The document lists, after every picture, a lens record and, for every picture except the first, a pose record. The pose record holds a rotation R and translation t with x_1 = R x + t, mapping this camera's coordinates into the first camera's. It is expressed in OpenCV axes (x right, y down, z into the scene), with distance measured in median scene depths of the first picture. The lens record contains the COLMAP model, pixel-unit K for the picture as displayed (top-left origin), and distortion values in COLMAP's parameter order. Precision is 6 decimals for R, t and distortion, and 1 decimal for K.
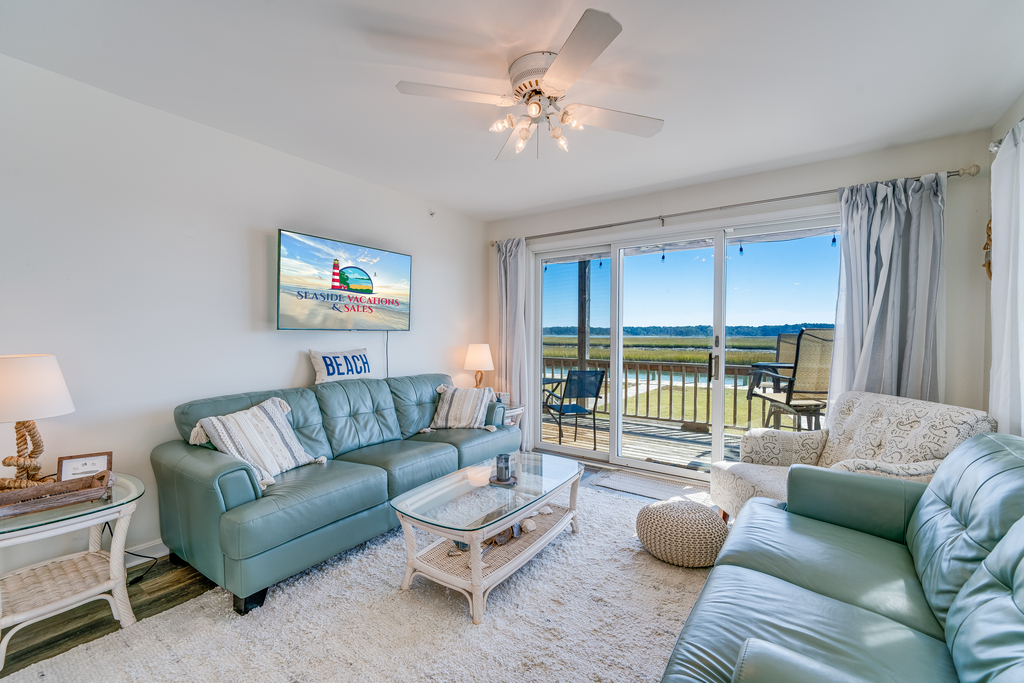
lens RADIAL K [[429.8, 0, 512.0], [0, 429.8, 341.5], [0, 0, 1]] dist [0.003268, 0.000122]
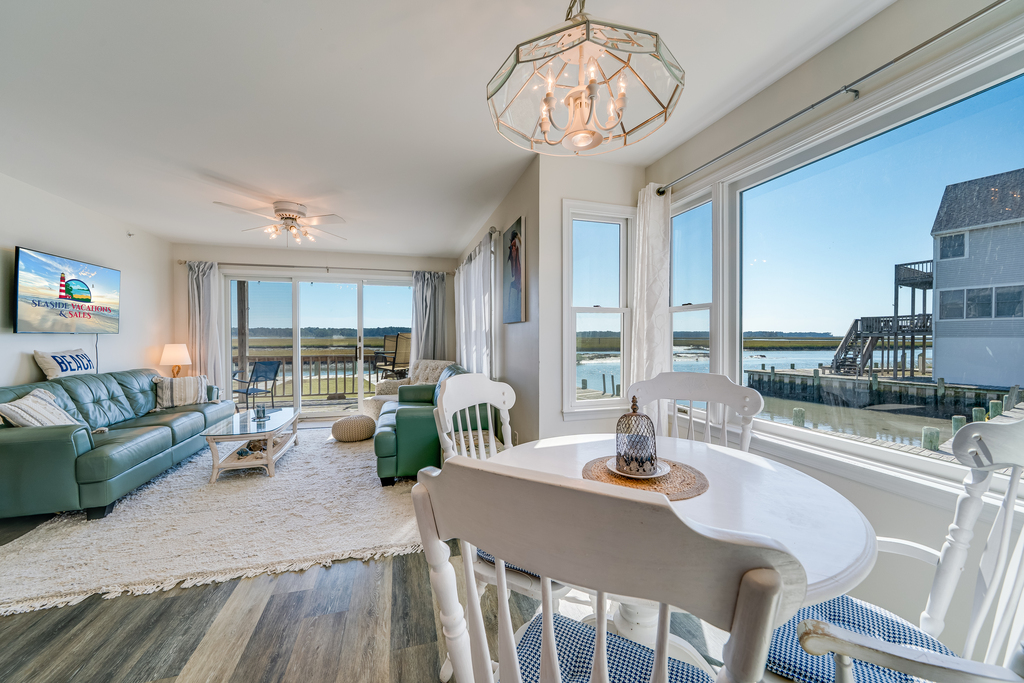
lens RADIAL K [[377.2, 0, 512.0], [0, 377.2, 341.5], [0, 0, 1]] dist [-0.023199, 0.004423]
pose [[0.615382, -0.016413, 0.788058, -0.443982], [0.016327, 0.999834, 0.008074, 0.007763], [-0.788060, 0.007898, 0.615548, -0.578748]]
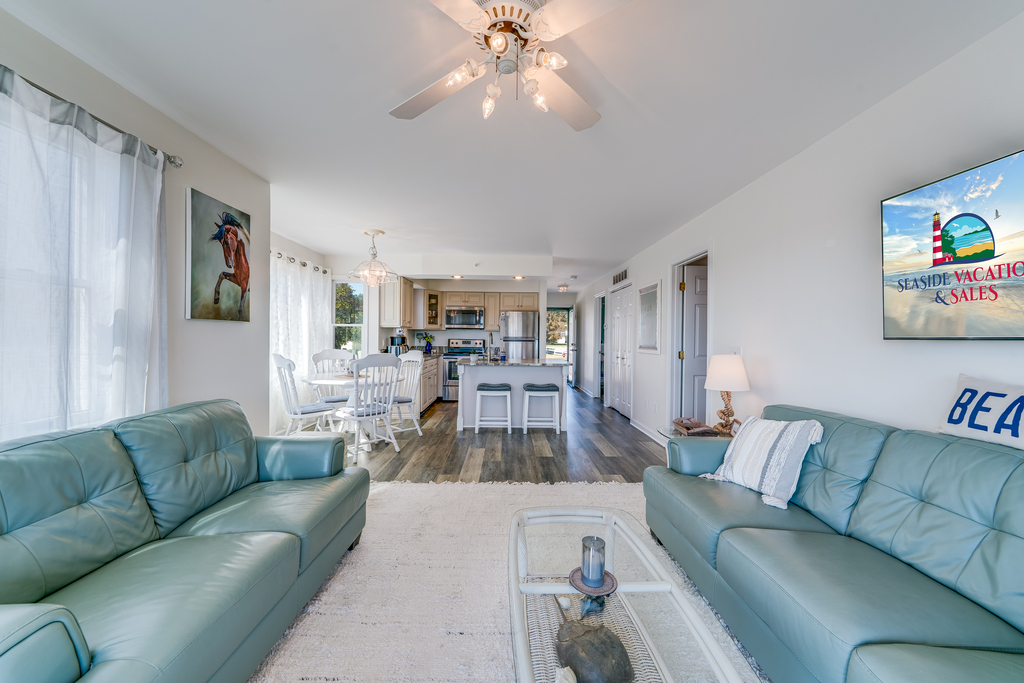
lens RADIAL K [[377.2, 0, 512.0], [0, 377.2, 341.5], [0, 0, 1]] dist [-0.023199, 0.004423]
pose [[-0.803772, -0.010604, -0.594843, 0.315115], [-0.025495, 0.999537, 0.016632, -0.016494], [0.594391, 0.028534, -0.803670, 1.050303]]
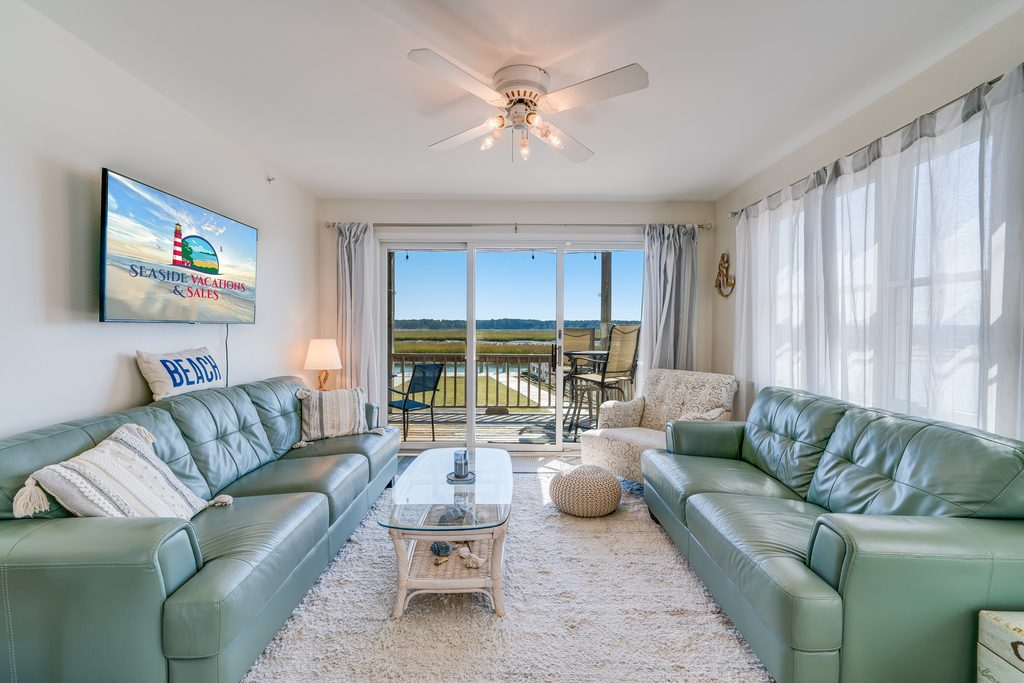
lens RADIAL K [[434.0, 0, 514.1], [0, 434.0, 336.7], [0, 0, 1]] dist [0.001353, 0.000077]
pose [[0.816041, -0.010336, 0.577901, -0.368641], [0.007661, 0.999946, 0.007066, -0.003925], [-0.577943, -0.001339, 0.816076, 0.086503]]
